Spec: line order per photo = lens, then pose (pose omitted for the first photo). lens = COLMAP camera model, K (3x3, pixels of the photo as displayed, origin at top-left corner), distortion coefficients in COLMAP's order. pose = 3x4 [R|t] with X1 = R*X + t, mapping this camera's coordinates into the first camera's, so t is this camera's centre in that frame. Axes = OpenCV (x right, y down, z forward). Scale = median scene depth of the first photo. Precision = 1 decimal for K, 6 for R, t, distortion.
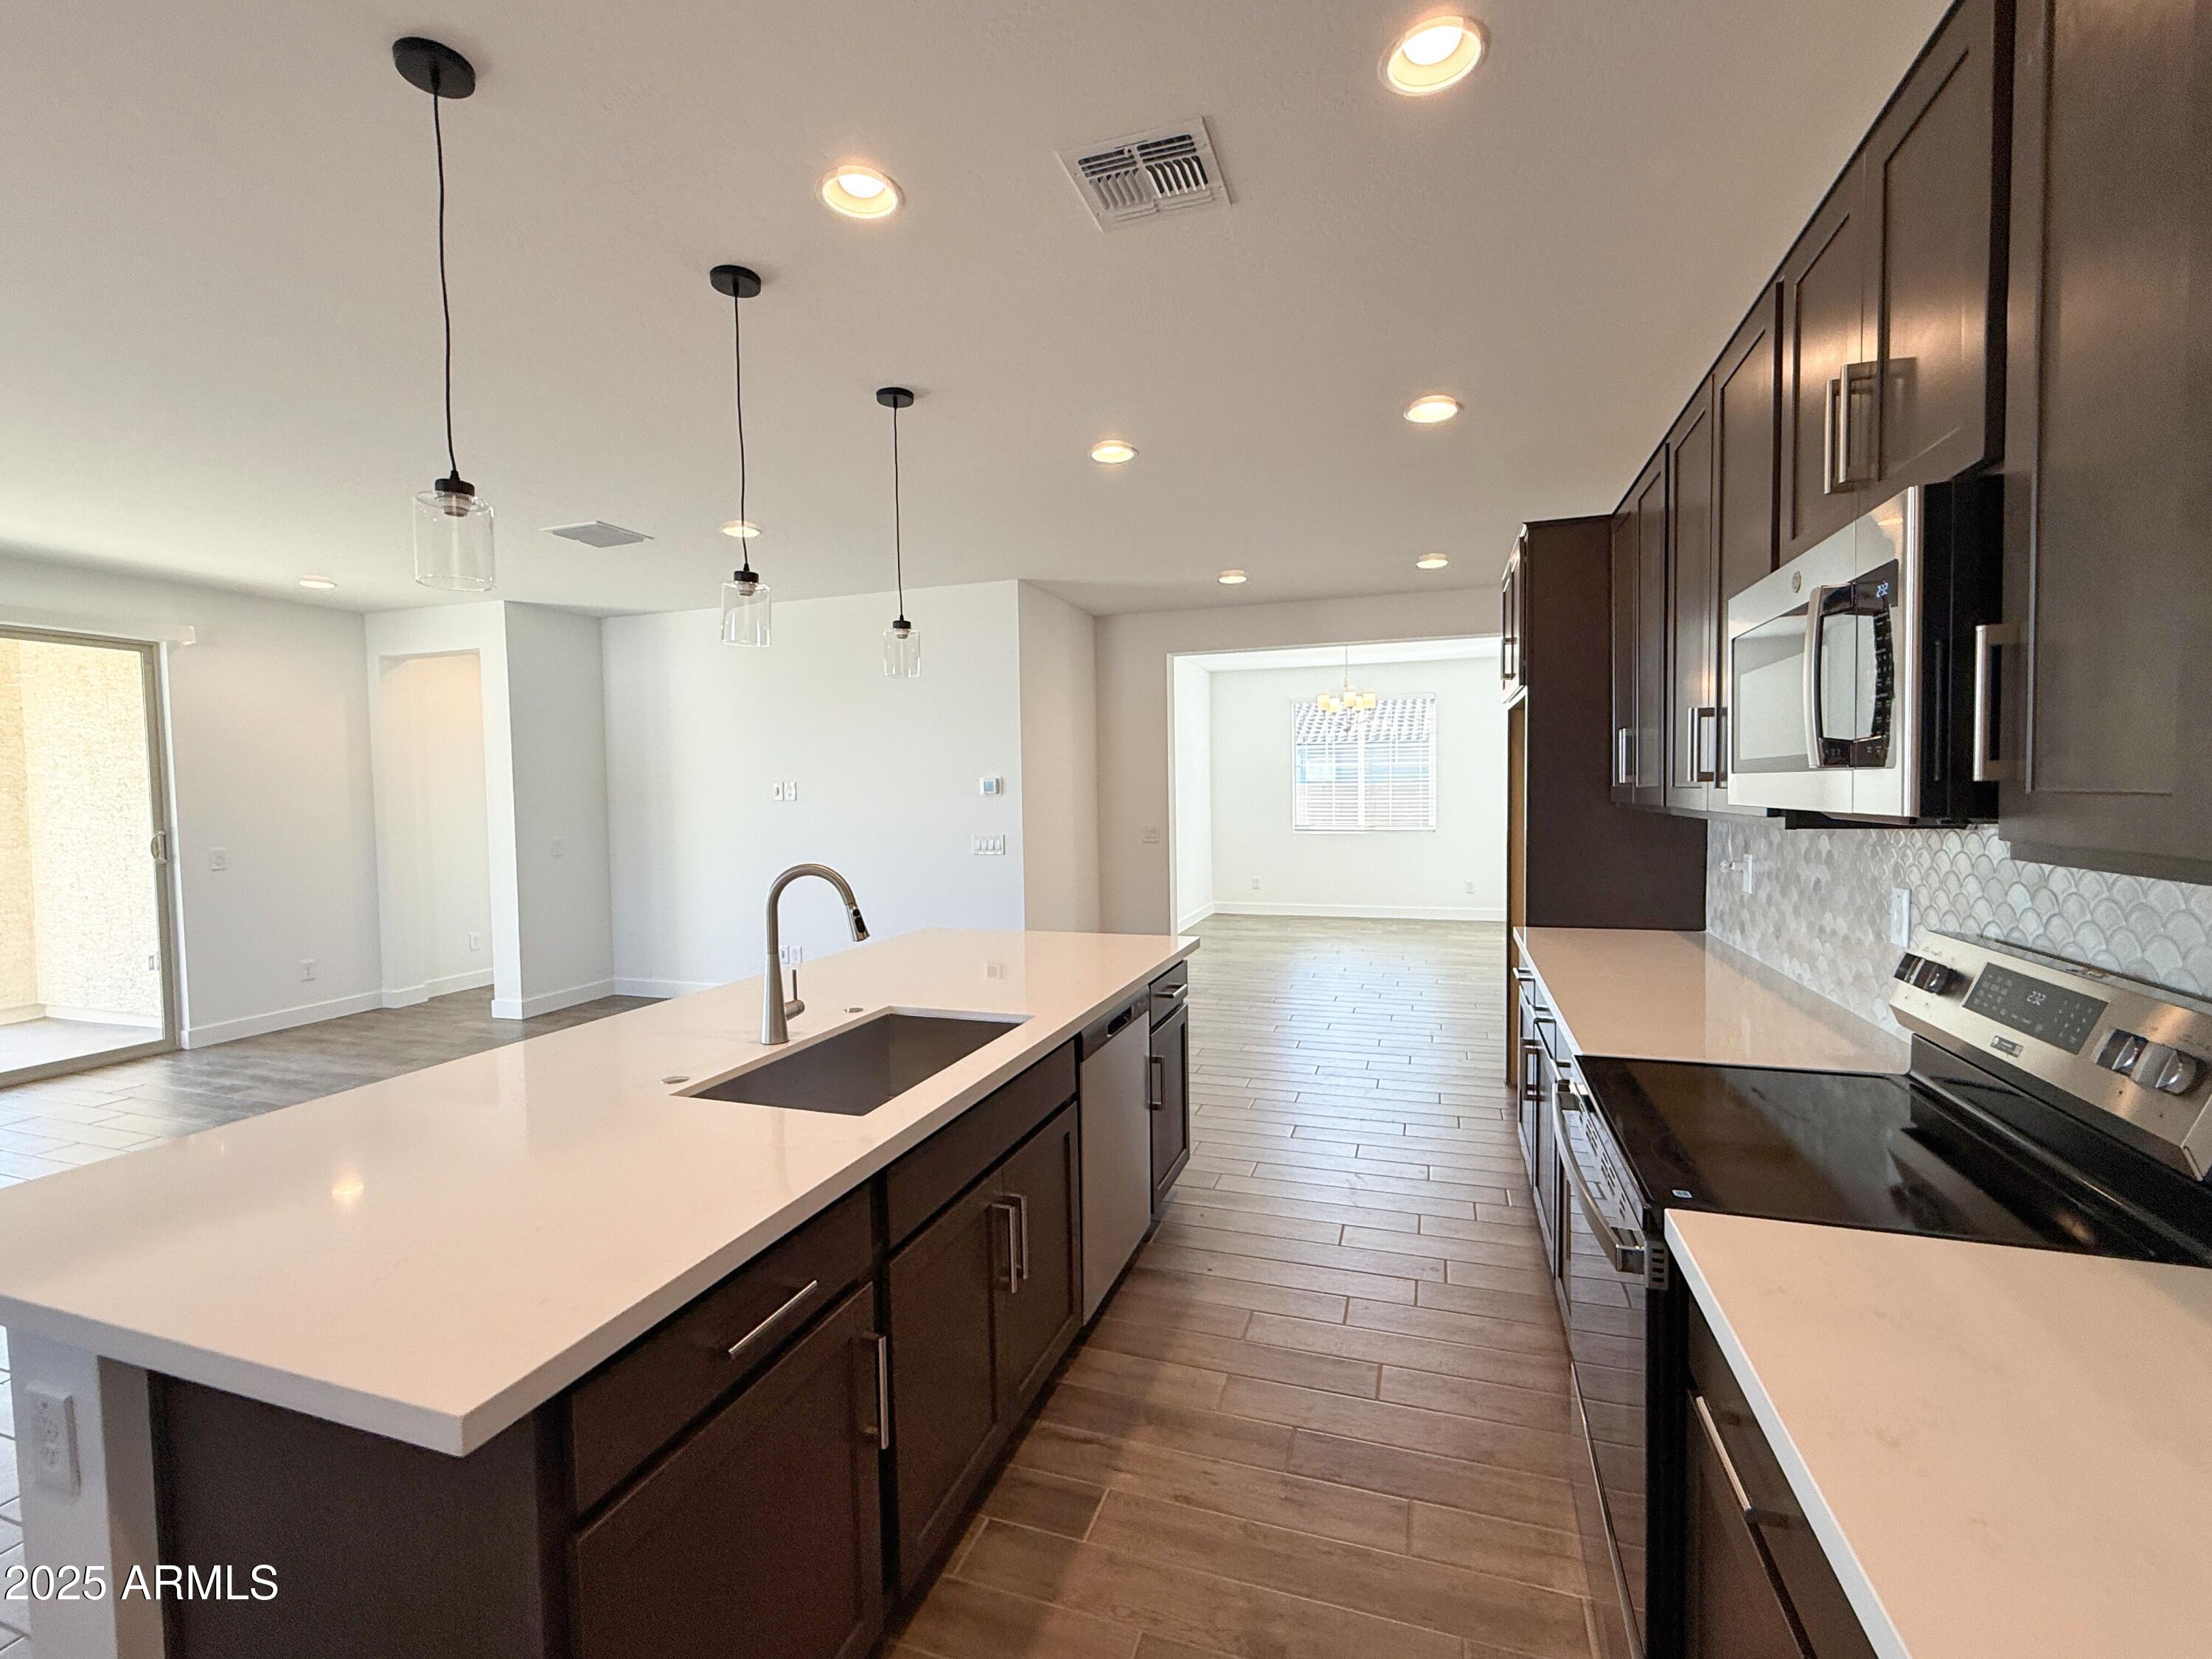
lens RADIAL K [[953.1, 0, 1106.0], [0, 953.1, 829.5], [0, 0, 1]] dist [0.000058, -0.000003]
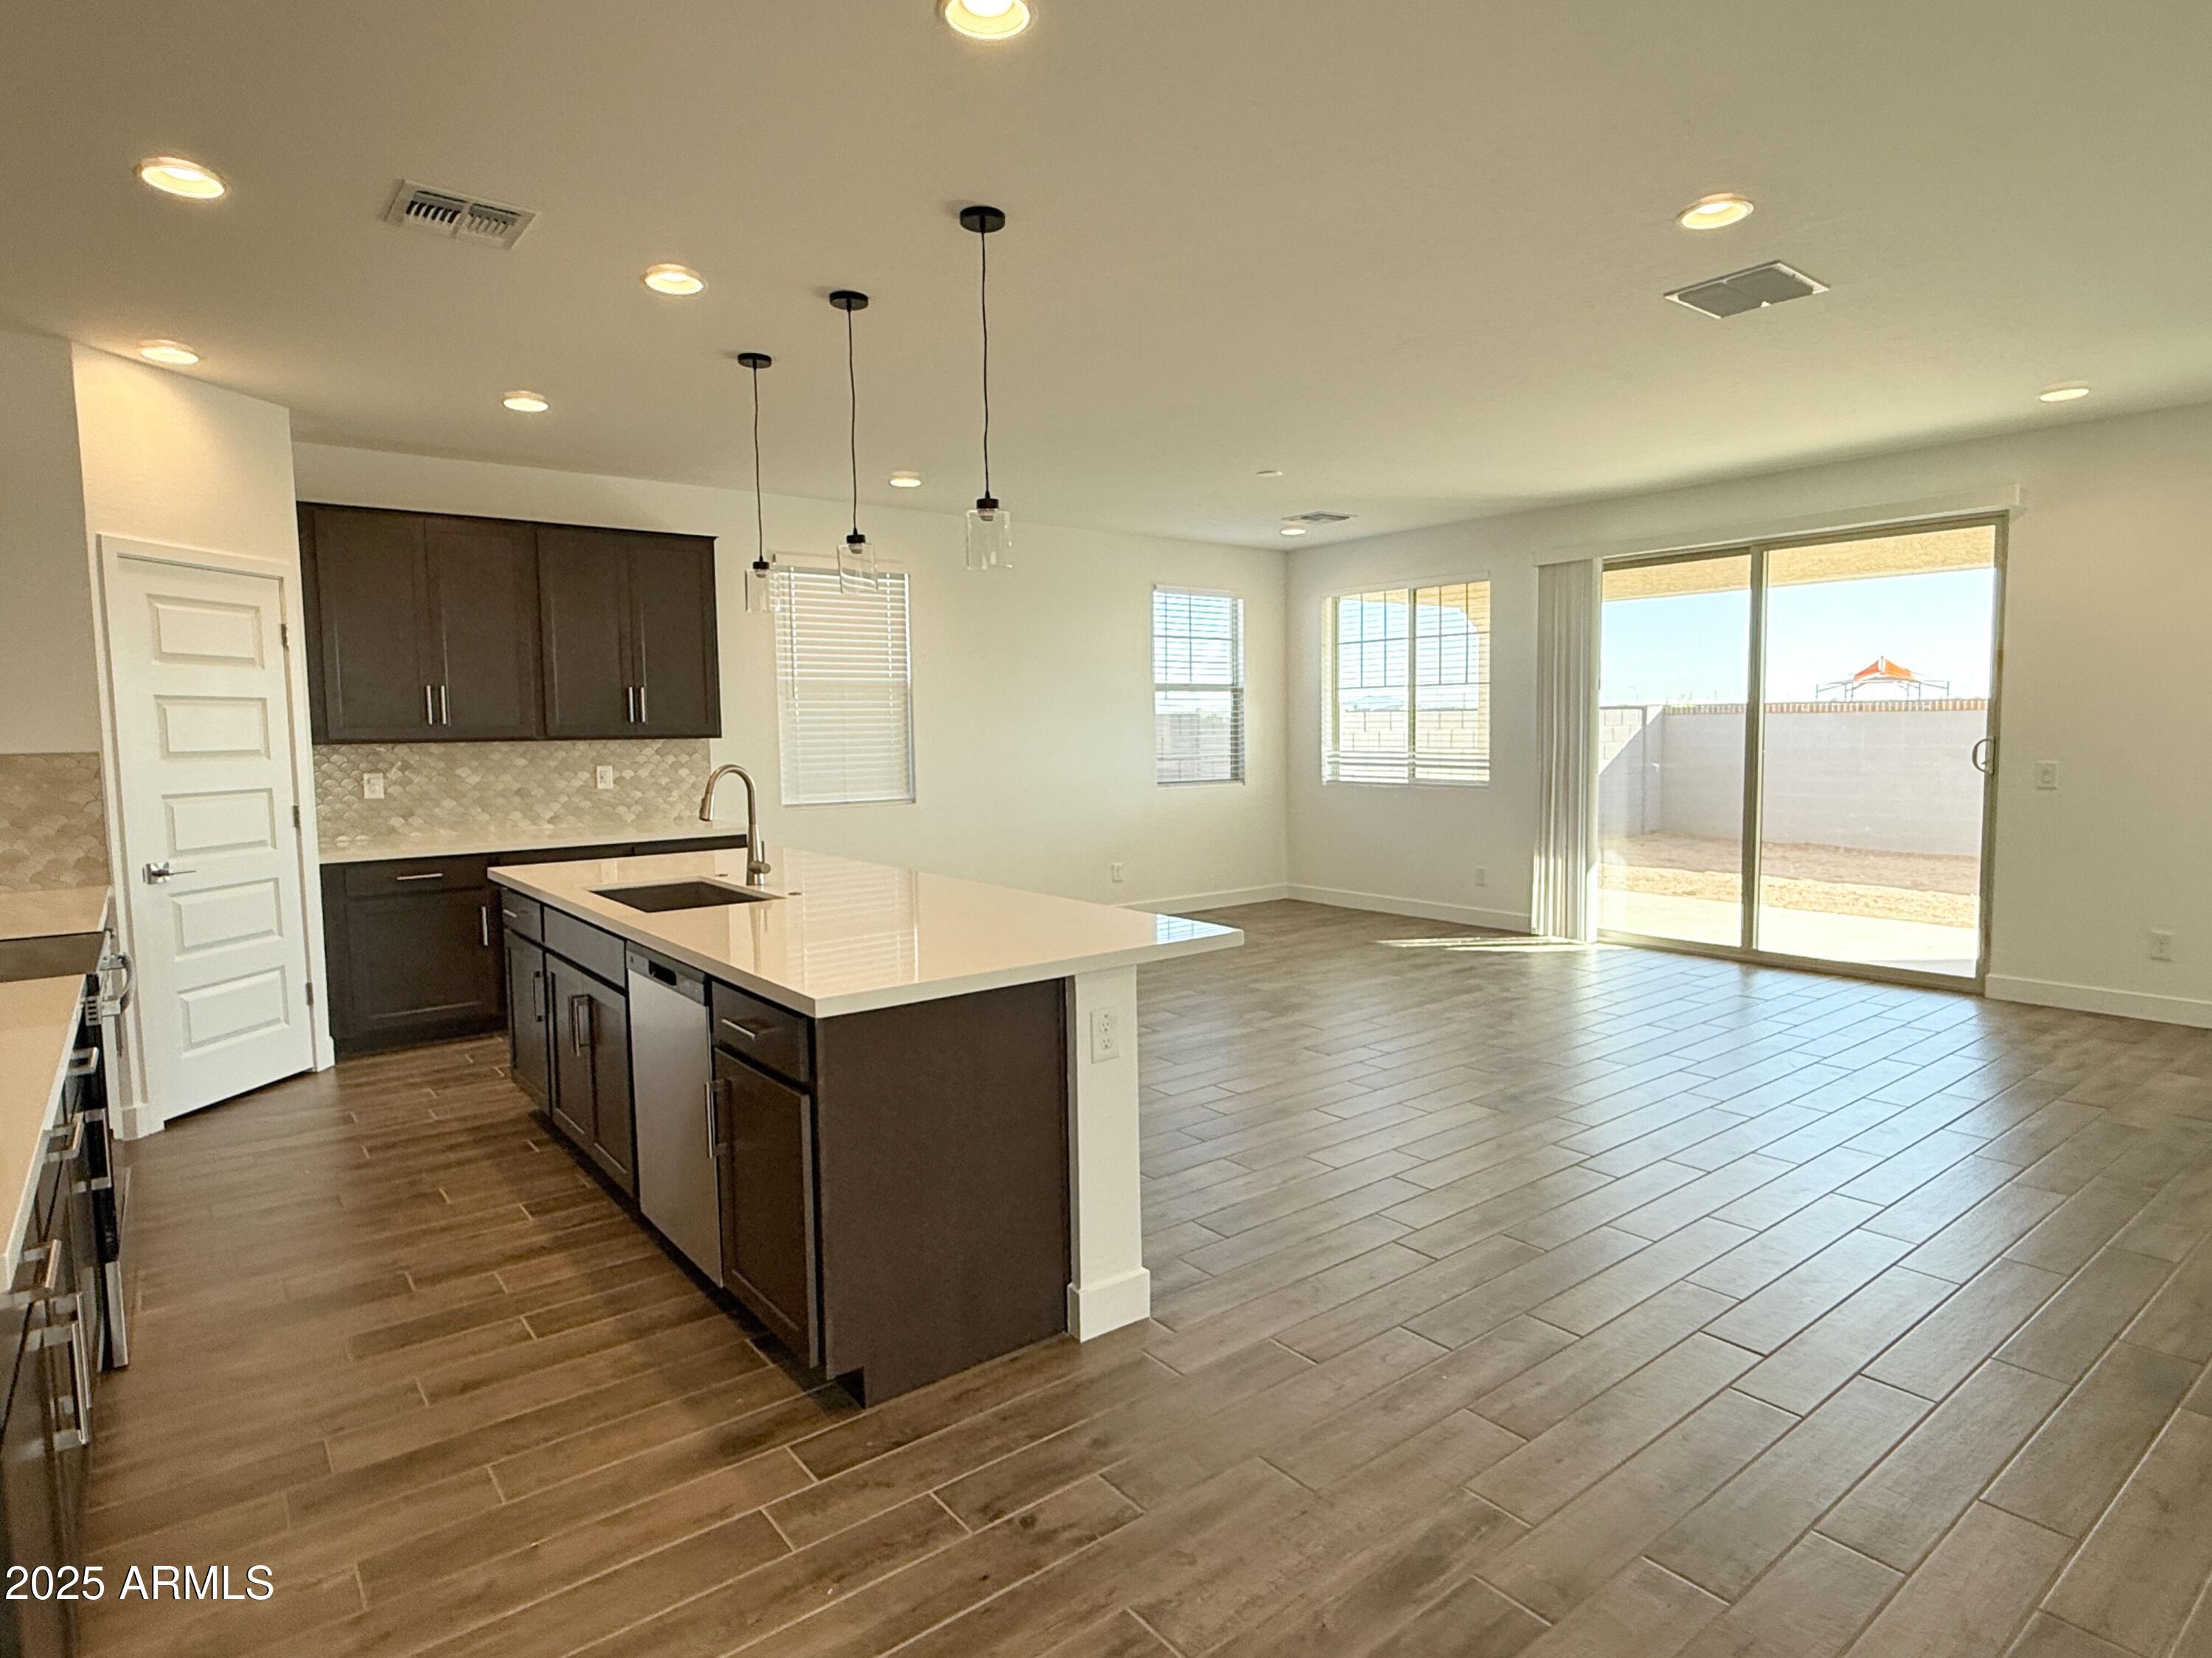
lens RADIAL K [[1223.6, 0, 1106.0], [0, 1223.6, 829.0], [0, 0, 1]] dist [-0.000260, -0.000123]
pose [[-0.550285, 0.088957, -0.830225, 0.711910], [-0.008718, 0.993642, 0.112245, -0.065121], [0.834932, 0.069005, -0.546011, 1.919103]]
